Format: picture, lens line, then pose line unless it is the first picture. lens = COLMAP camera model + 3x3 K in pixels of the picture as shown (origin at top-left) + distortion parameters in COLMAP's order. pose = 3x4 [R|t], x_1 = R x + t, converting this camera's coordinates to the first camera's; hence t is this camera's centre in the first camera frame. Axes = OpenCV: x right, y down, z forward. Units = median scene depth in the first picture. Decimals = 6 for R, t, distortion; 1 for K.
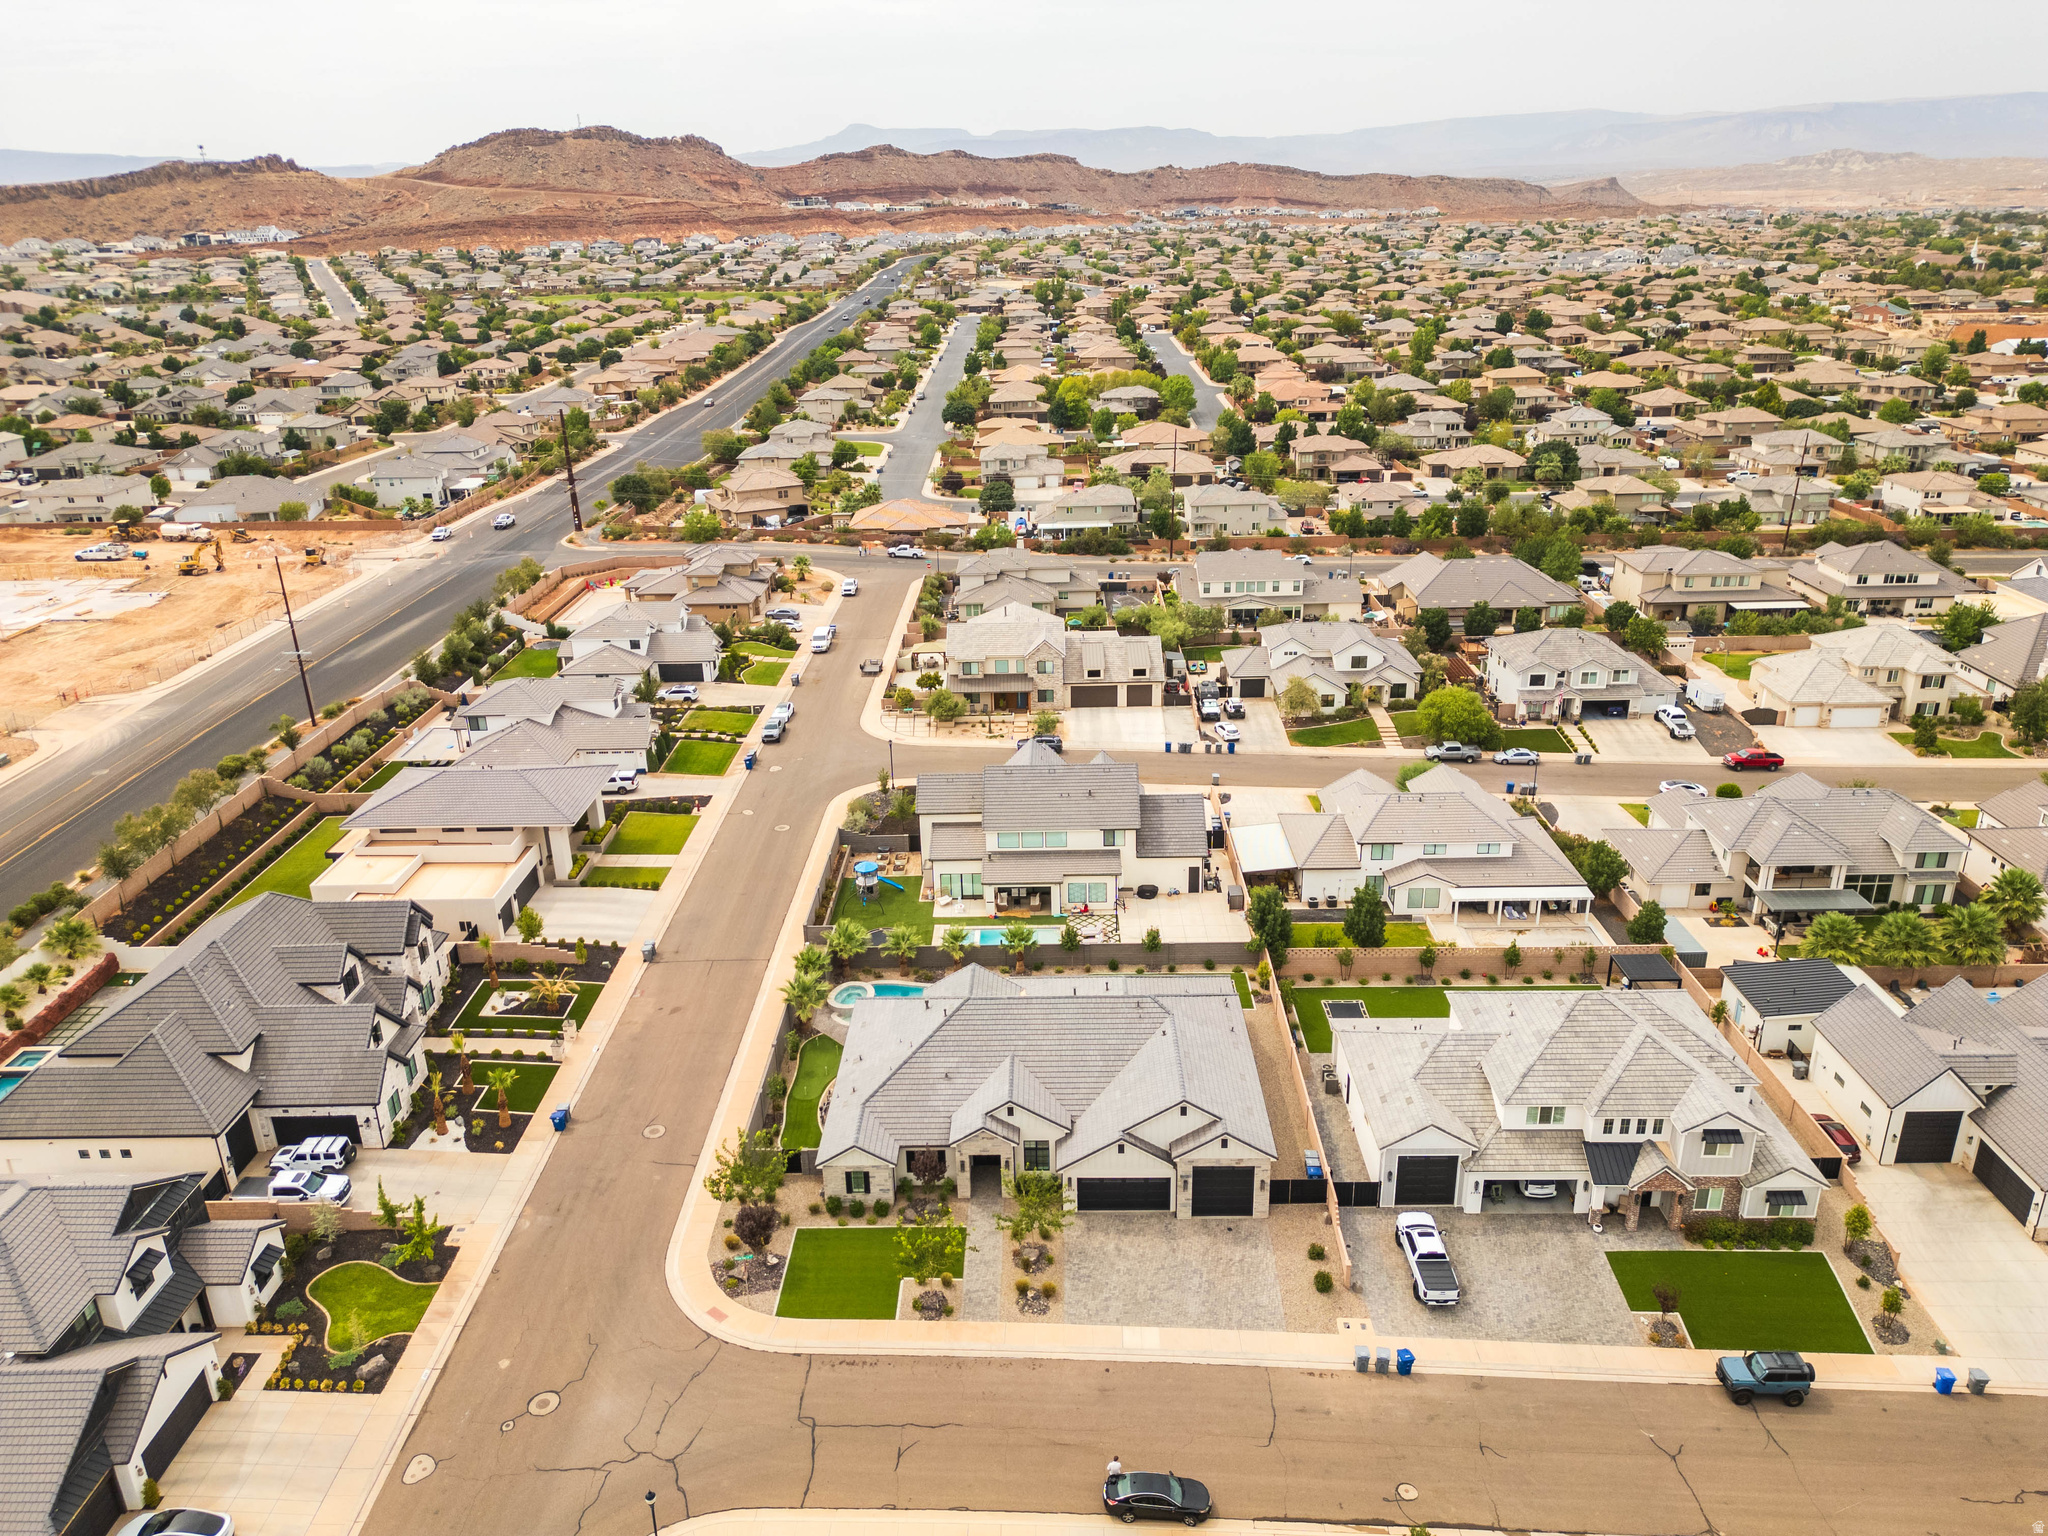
lens RADIAL K [[1429.2, 0, 1029.6], [0, 1429.2, 768.2], [0, 0, 1]] dist [0.078447, -0.069067]
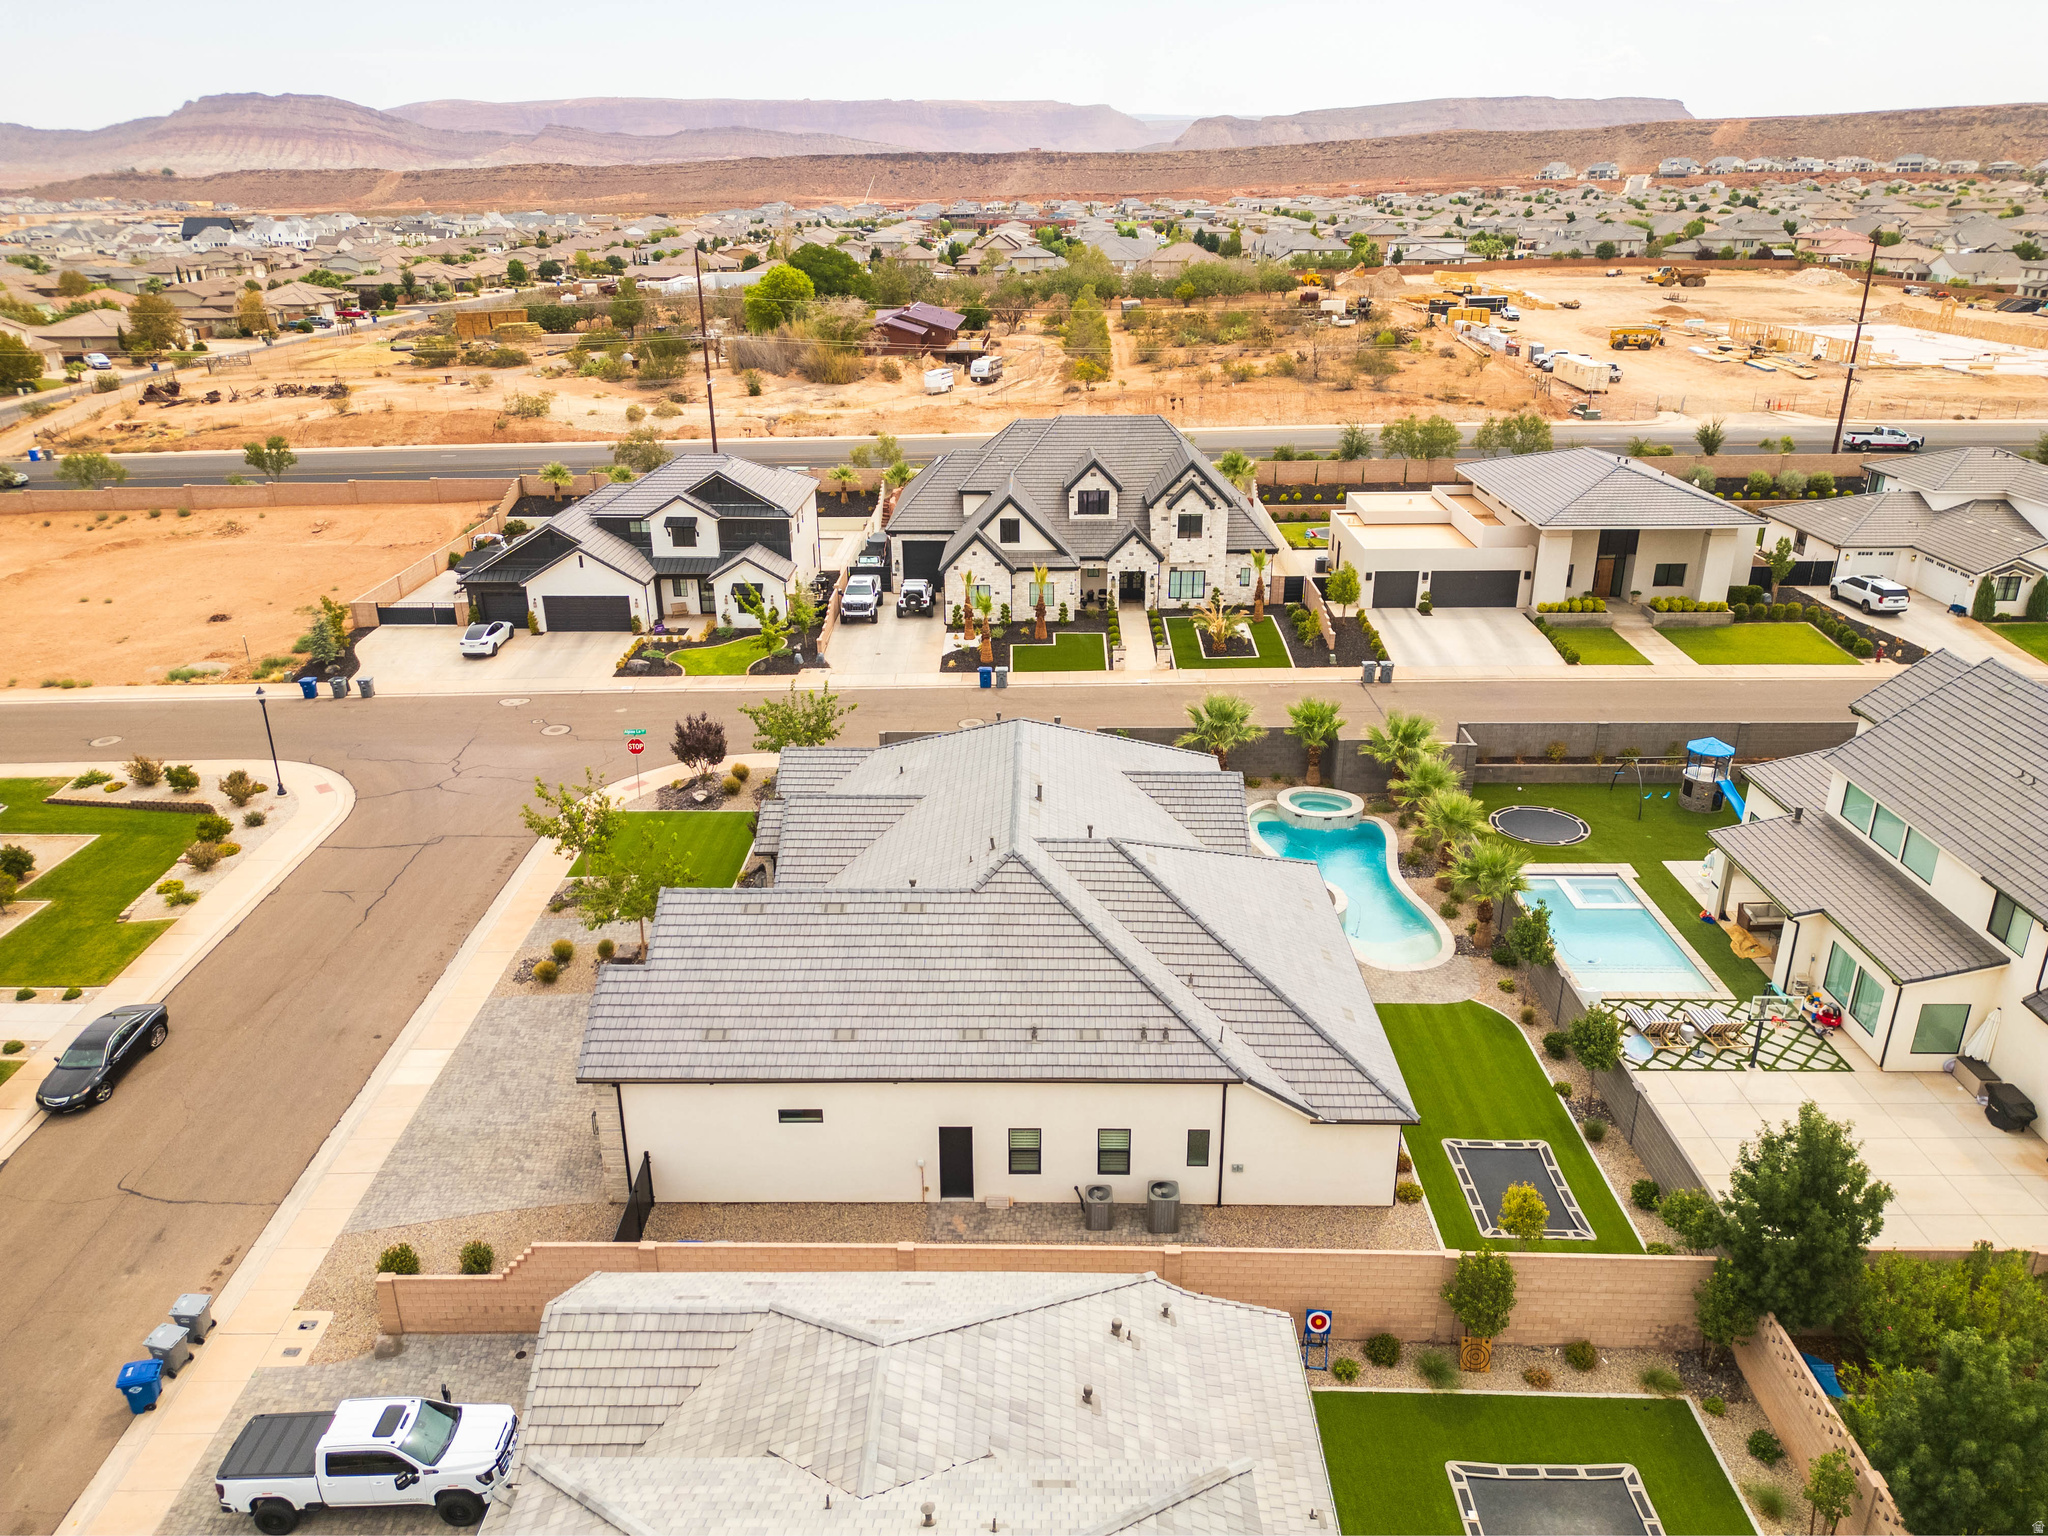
lens RADIAL K [[1444.0, 0, 1027.0], [0, 1444.0, 772.6], [0, 0, 1]] dist [0.080406, -0.075275]
pose [[-0.001502, 0.395834, -0.918321, 0.560957], [-0.362613, 0.855605, 0.369394, -0.044814], [0.931938, 0.333550, 0.142249, 1.017431]]
